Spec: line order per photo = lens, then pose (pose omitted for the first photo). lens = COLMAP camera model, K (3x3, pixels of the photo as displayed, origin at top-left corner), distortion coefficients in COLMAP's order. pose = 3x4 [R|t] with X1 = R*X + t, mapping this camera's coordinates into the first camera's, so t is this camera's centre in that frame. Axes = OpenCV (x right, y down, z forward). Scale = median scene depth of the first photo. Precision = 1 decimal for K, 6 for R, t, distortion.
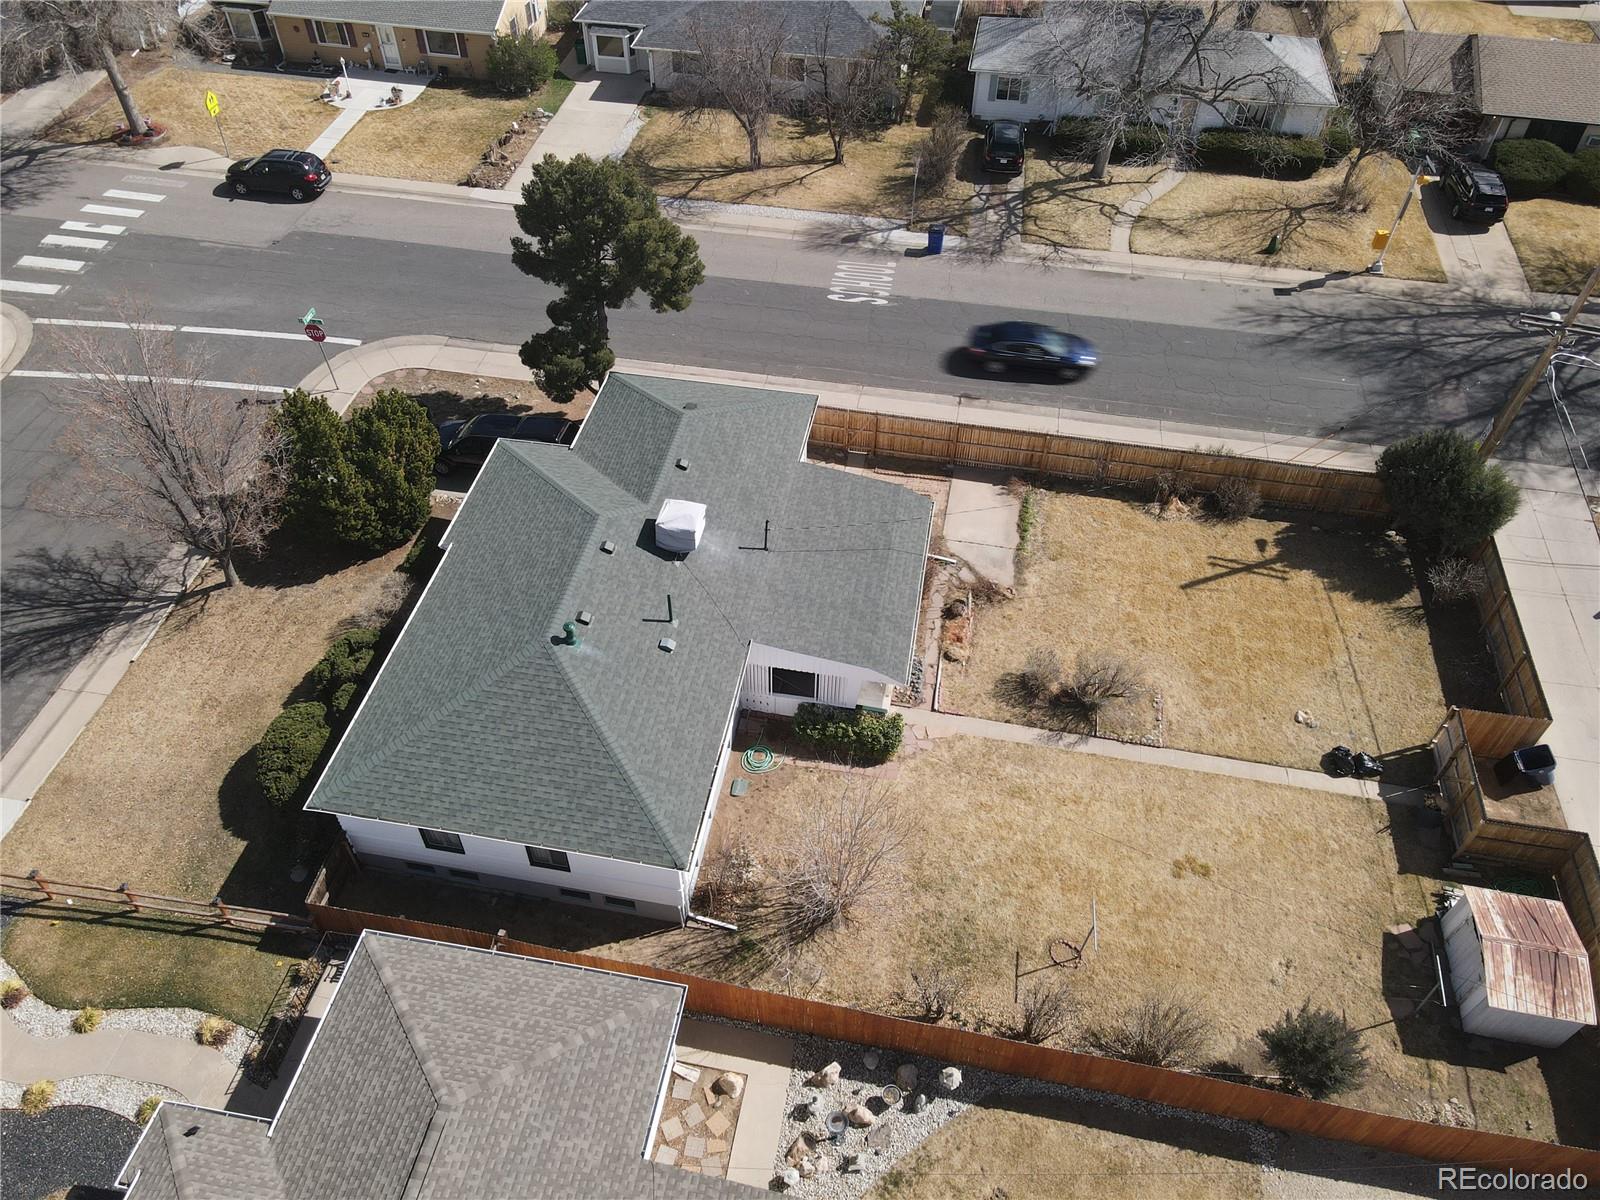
lens RADIAL K [[1148.6, 0, 781.4], [0, 1148.6, 597.5], [0, 0, 1]] dist [0.007835, 0.004739]
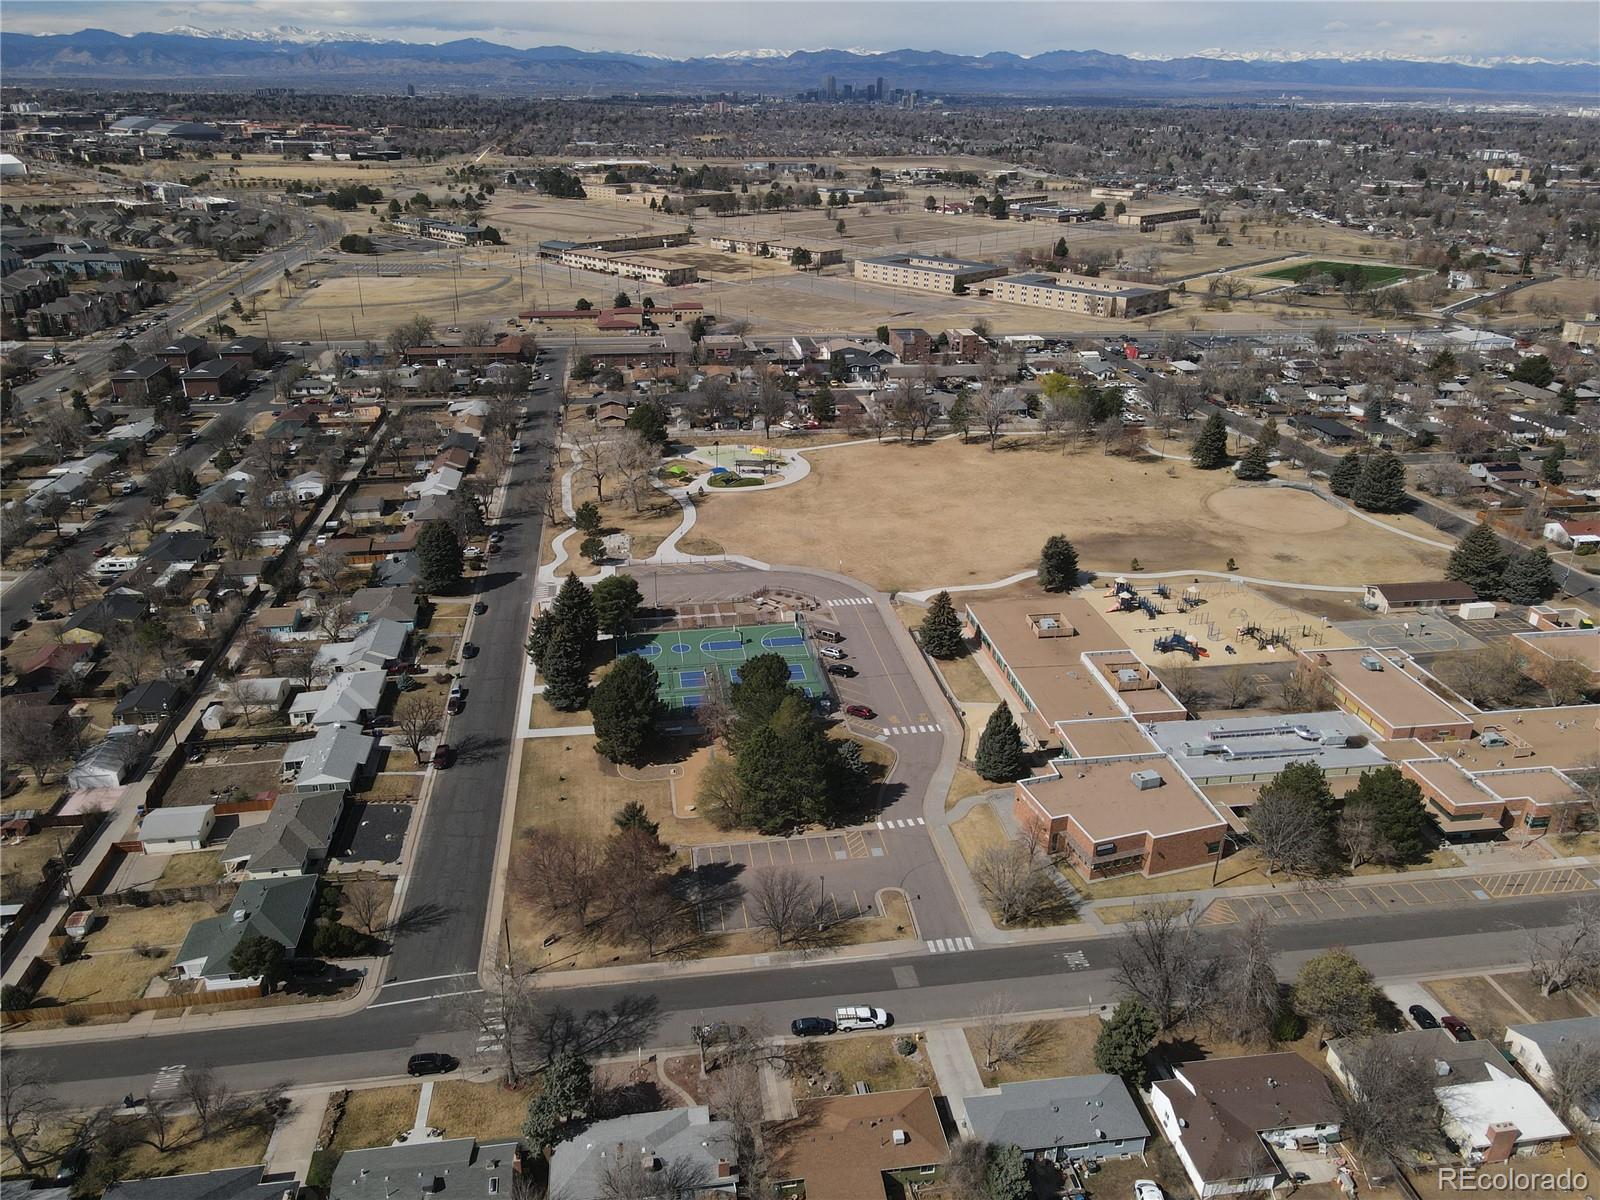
lens RADIAL K [[1176.1, 0, 794.3], [0, 1176.1, 567.1], [0, 0, 1]] dist [0.020951, 0.007842]
pose [[-0.944798, 0.107015, -0.309684, -0.735741], [-0.250493, 0.373348, 0.893233, -4.572139], [0.211209, 0.921498, -0.325932, 1.470264]]
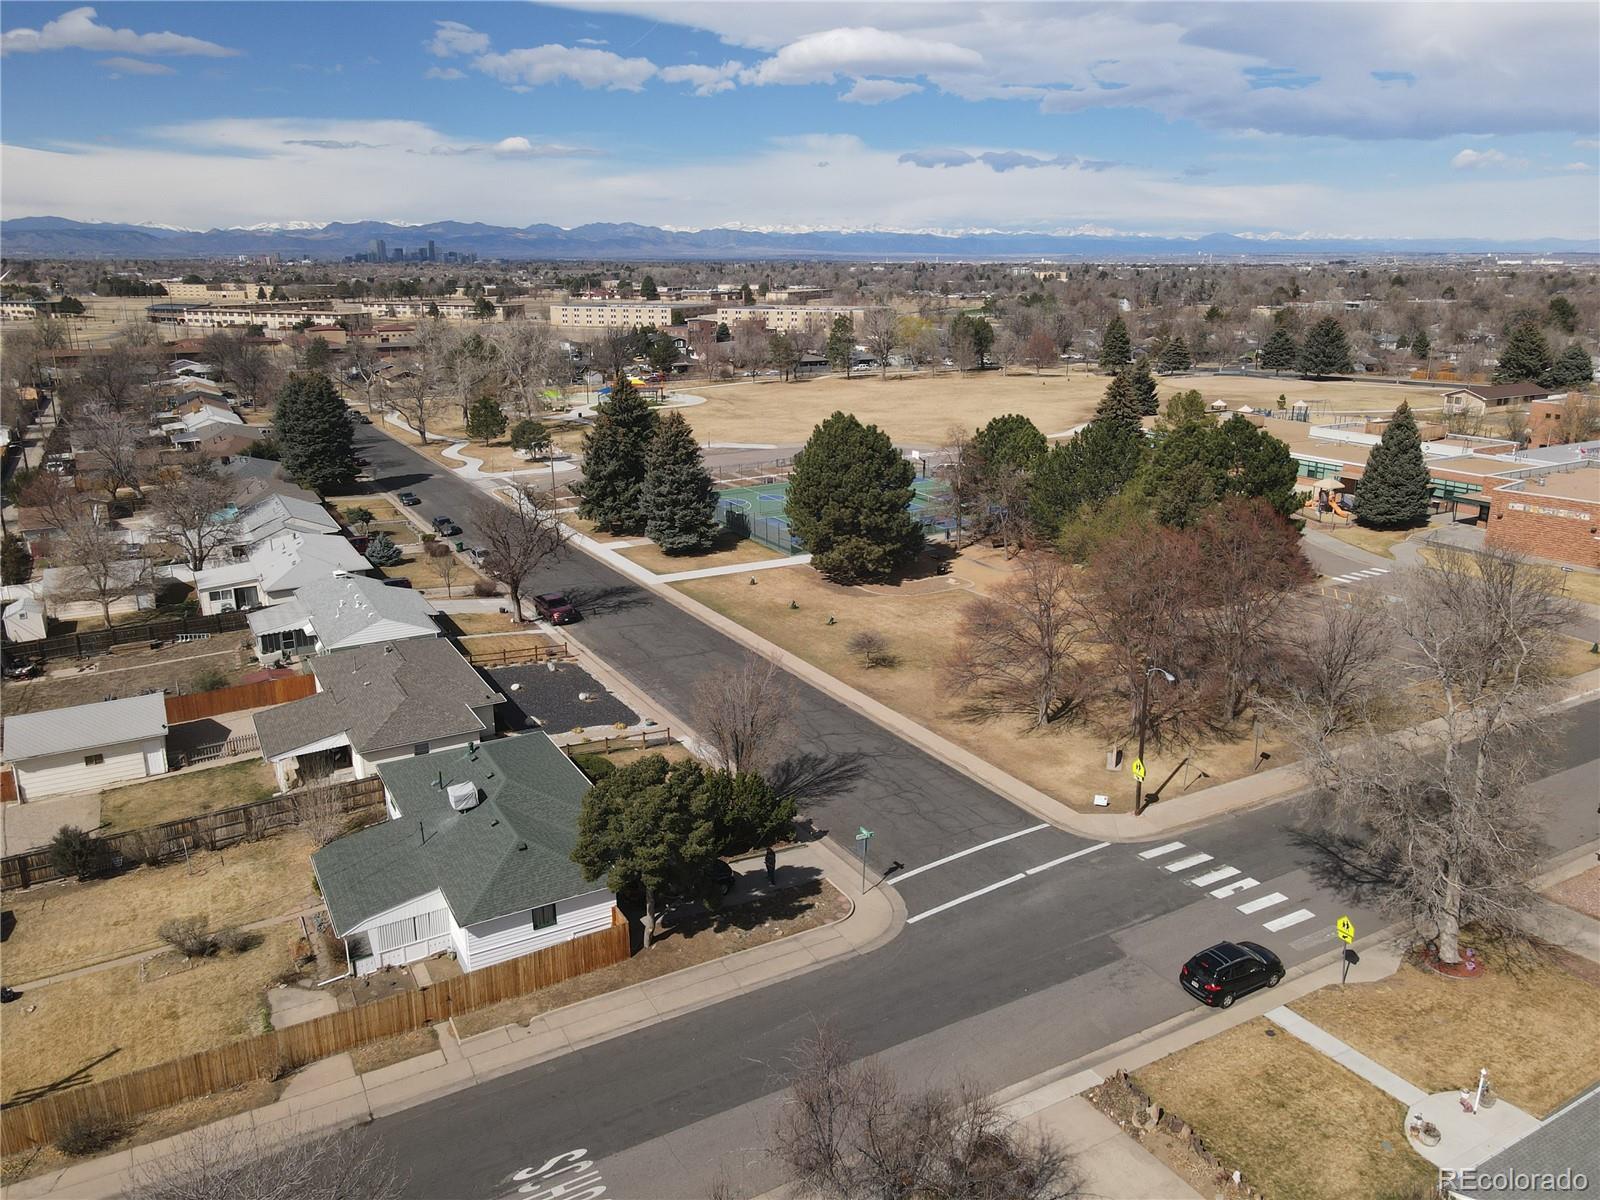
lens RADIAL K [[1176.1, 0, 794.3], [0, 1176.1, 567.1], [0, 0, 1]] dist [0.020951, 0.007842]
pose [[-0.766436, 0.161151, -0.621776, 0.498498], [-0.466050, 0.526615, 0.710967, -1.492211], [0.442010, 0.834690, -0.328512, 1.294702]]
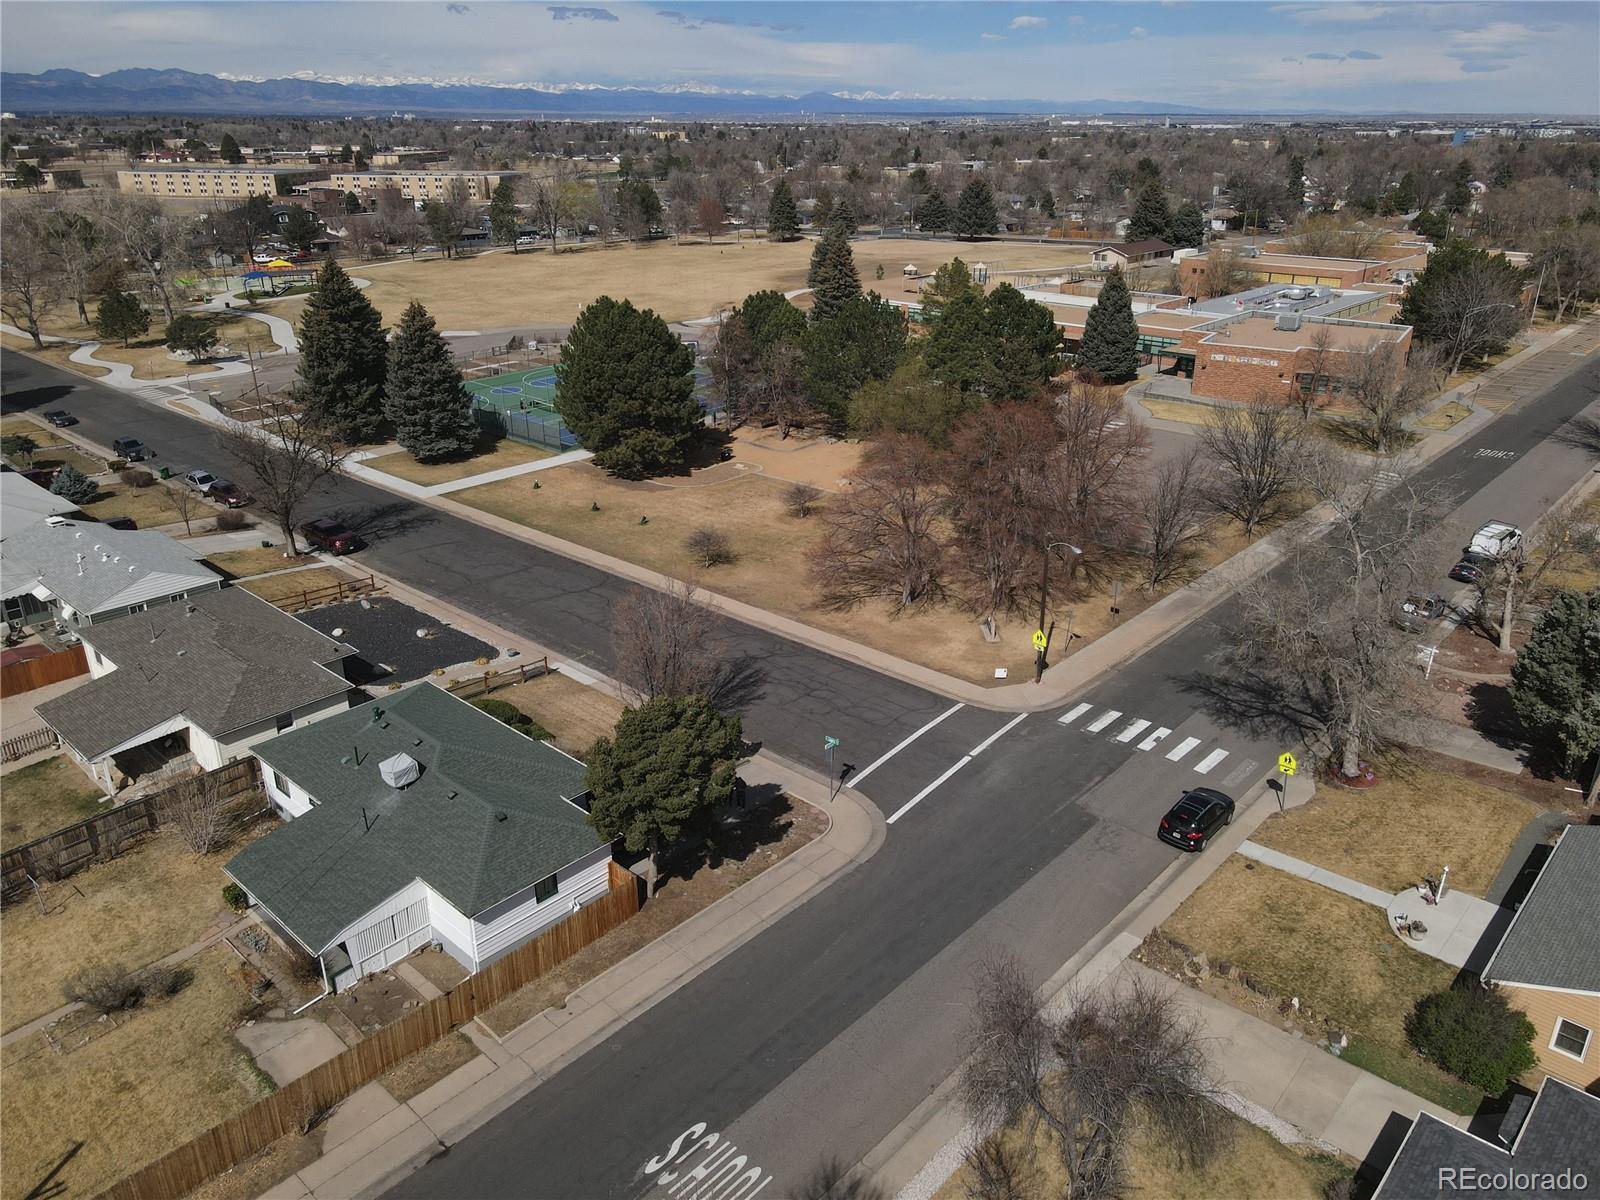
lens RADIAL K [[1176.1, 0, 794.3], [0, 1176.1, 567.1], [0, 0, 1]] dist [0.020951, 0.007842]
pose [[-0.530324, 0.299980, -0.792949, 0.684554], [-0.615643, 0.506775, 0.603459, -1.258860], [0.582872, 0.808203, -0.084074, 1.039673]]
